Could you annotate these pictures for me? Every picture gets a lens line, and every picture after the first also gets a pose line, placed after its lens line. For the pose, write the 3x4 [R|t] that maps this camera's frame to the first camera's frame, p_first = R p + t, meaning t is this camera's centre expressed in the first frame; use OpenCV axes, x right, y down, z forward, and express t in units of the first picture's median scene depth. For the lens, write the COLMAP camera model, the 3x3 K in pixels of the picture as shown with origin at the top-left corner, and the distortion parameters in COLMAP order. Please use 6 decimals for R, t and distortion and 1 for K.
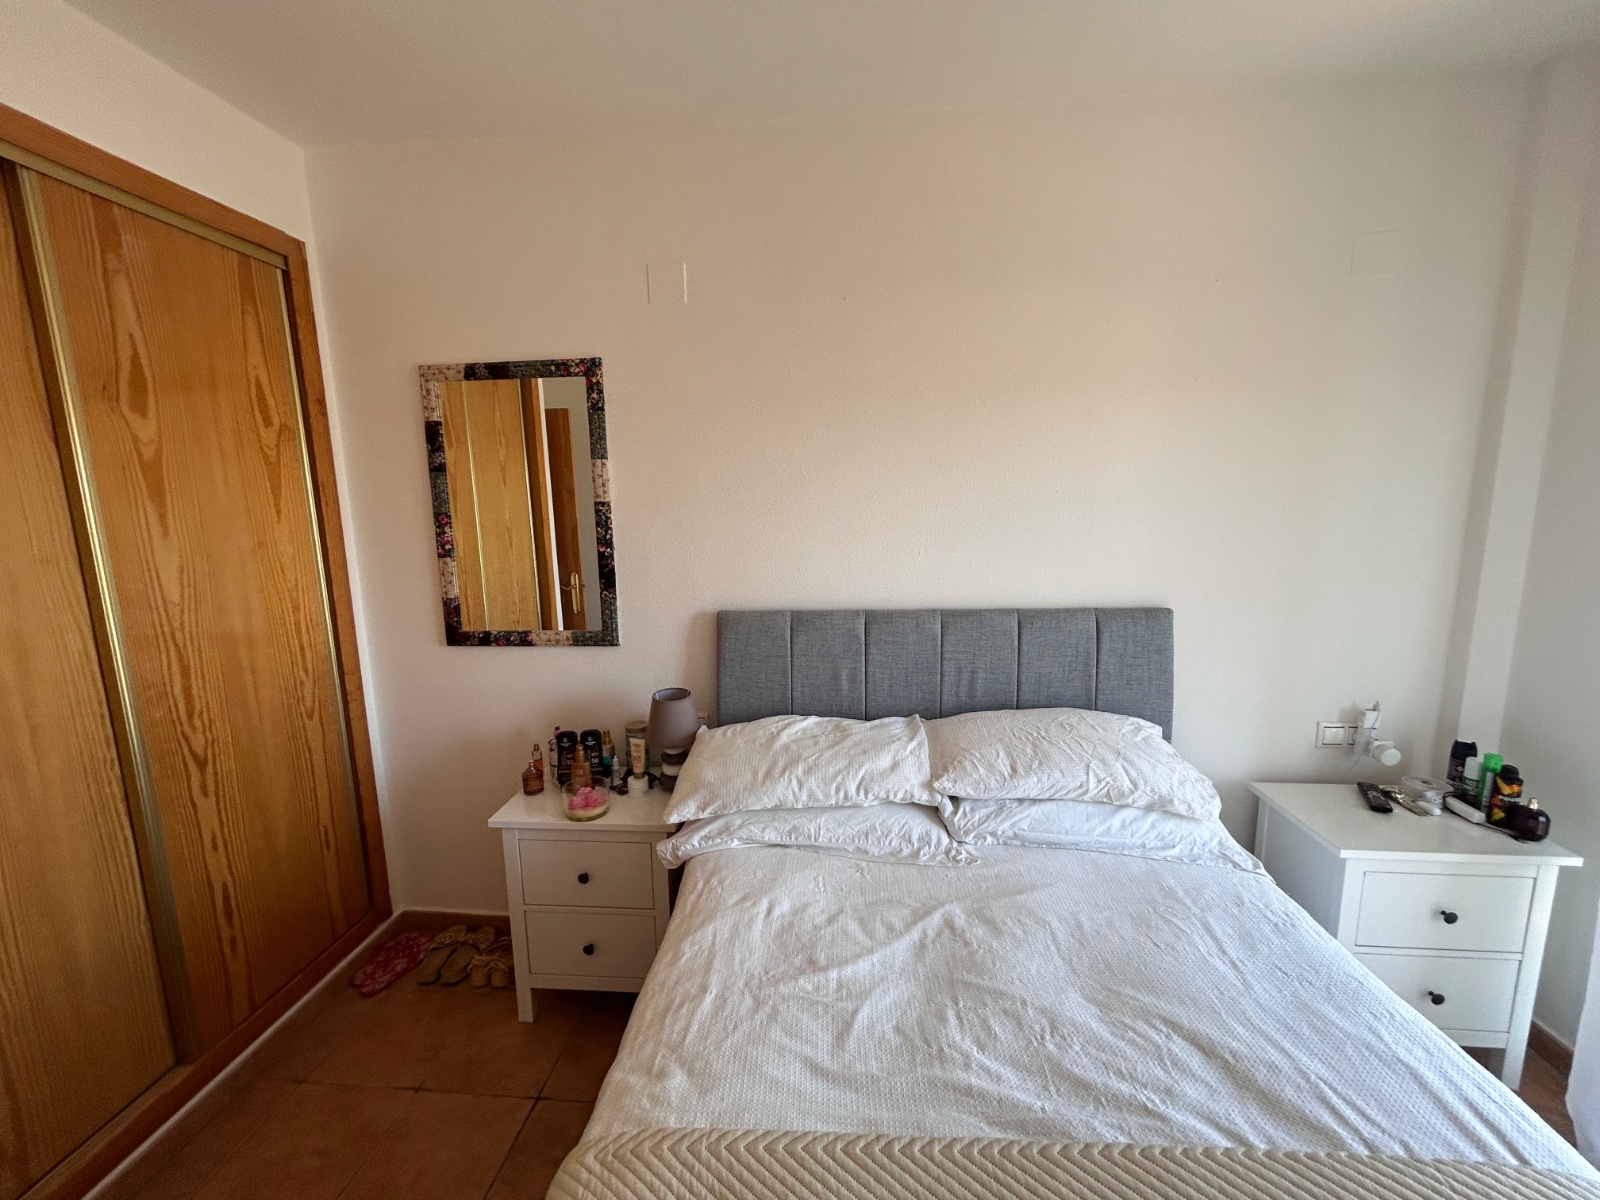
lens RADIAL K [[643.4, 0, 799.1], [0, 643.4, 596.9], [0, 0, 1]] dist [-0.001534, 0.001765]
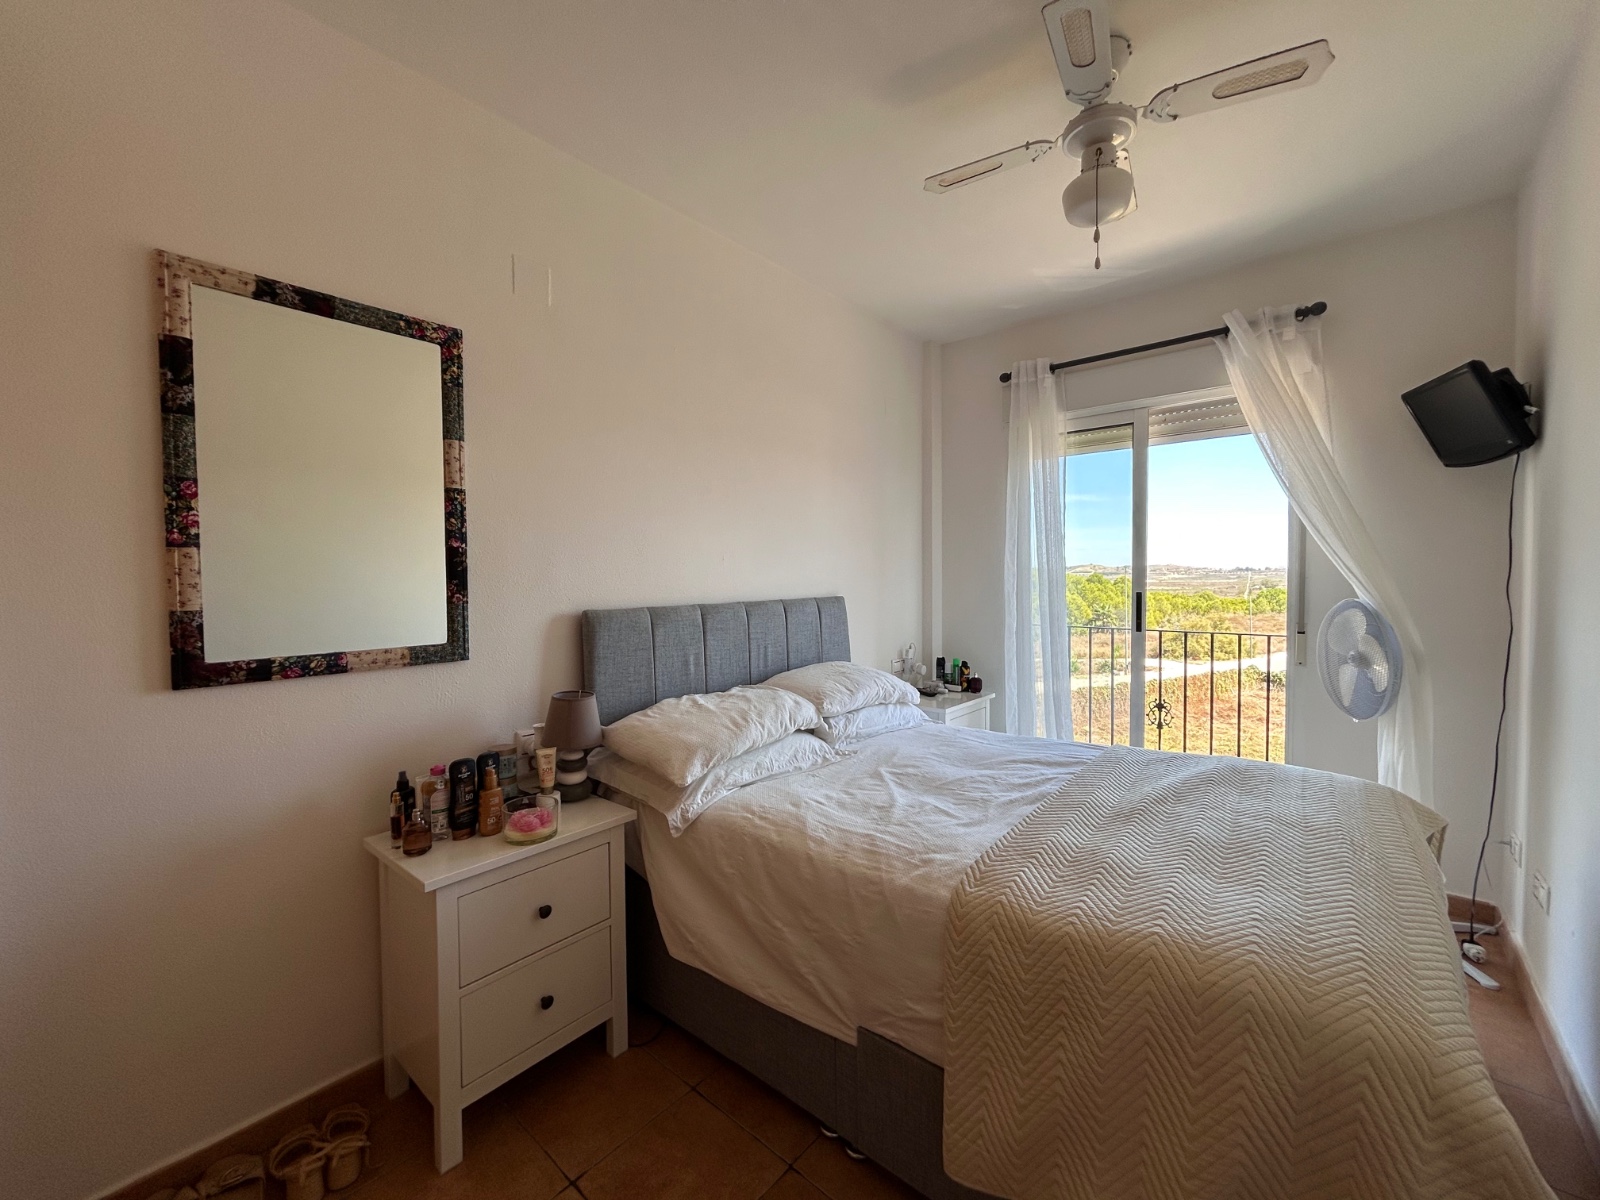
lens RADIAL K [[643.4, 0, 799.1], [0, 643.4, 596.9], [0, 0, 1]] dist [-0.001534, 0.001765]
pose [[0.583973, -0.014954, 0.811635, -0.779704], [0.126108, 0.989363, -0.072506, 0.120856], [-0.801918, 0.144695, 0.579647, 0.163175]]
